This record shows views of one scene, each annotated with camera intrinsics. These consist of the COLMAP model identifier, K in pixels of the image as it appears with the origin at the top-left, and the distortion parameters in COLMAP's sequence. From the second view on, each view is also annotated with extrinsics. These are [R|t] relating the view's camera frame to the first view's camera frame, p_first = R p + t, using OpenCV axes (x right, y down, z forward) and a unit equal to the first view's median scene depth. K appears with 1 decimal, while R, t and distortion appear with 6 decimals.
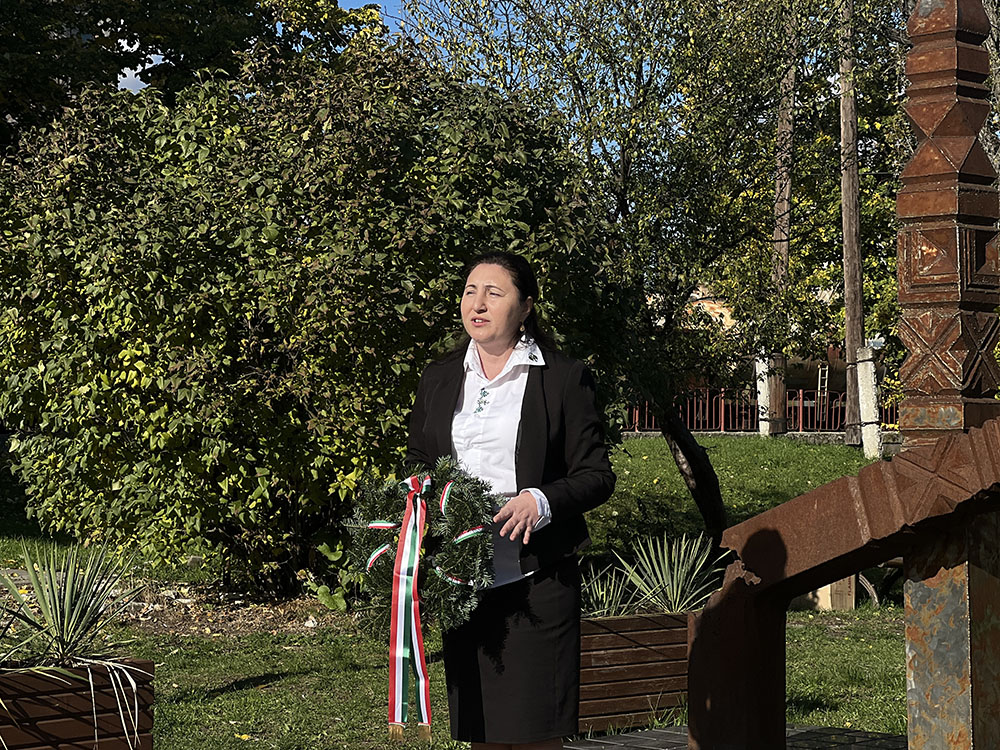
lens RADIAL K [[2259.0, 0, 429.6], [0, 2259.0, 375.7], [0, 0, 1]] dist [-0.861152, 8.980746]
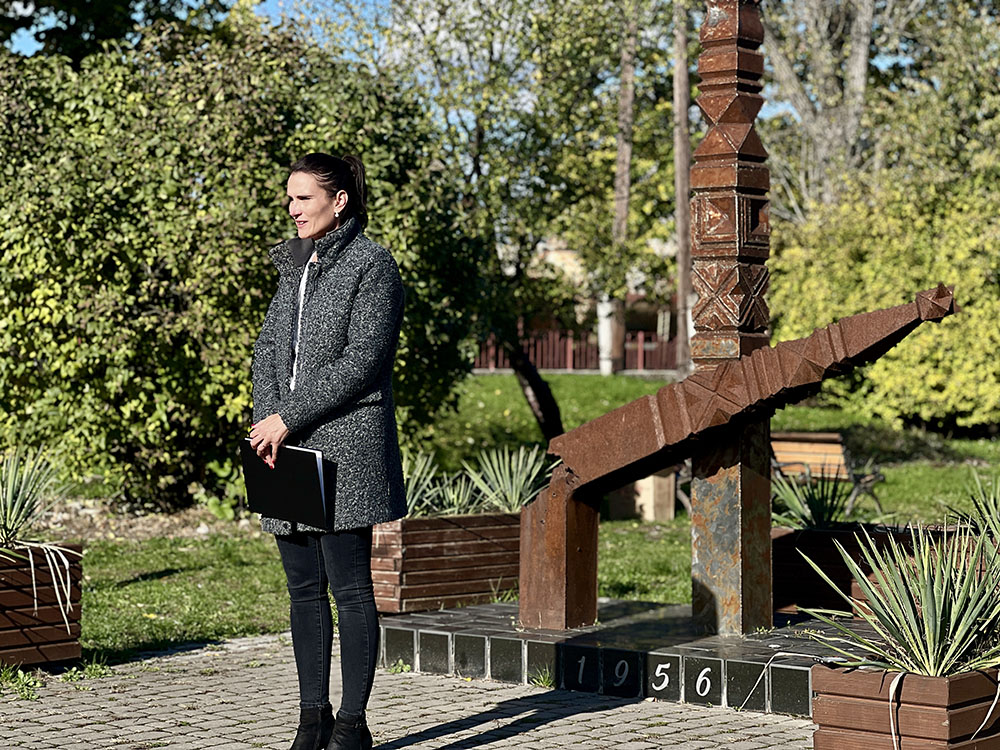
lens RADIAL K [[2234.3, 0, 494.1], [0, 2234.3, 380.3], [0, 0, 1]] dist [-0.061471, 3.089703]
pose [[0.996063, 0.005982, 0.088449, -0.005948], [-0.008230, 0.999652, 0.025080, 0.004038], [-0.088269, -0.025709, 0.995765, -0.158319]]
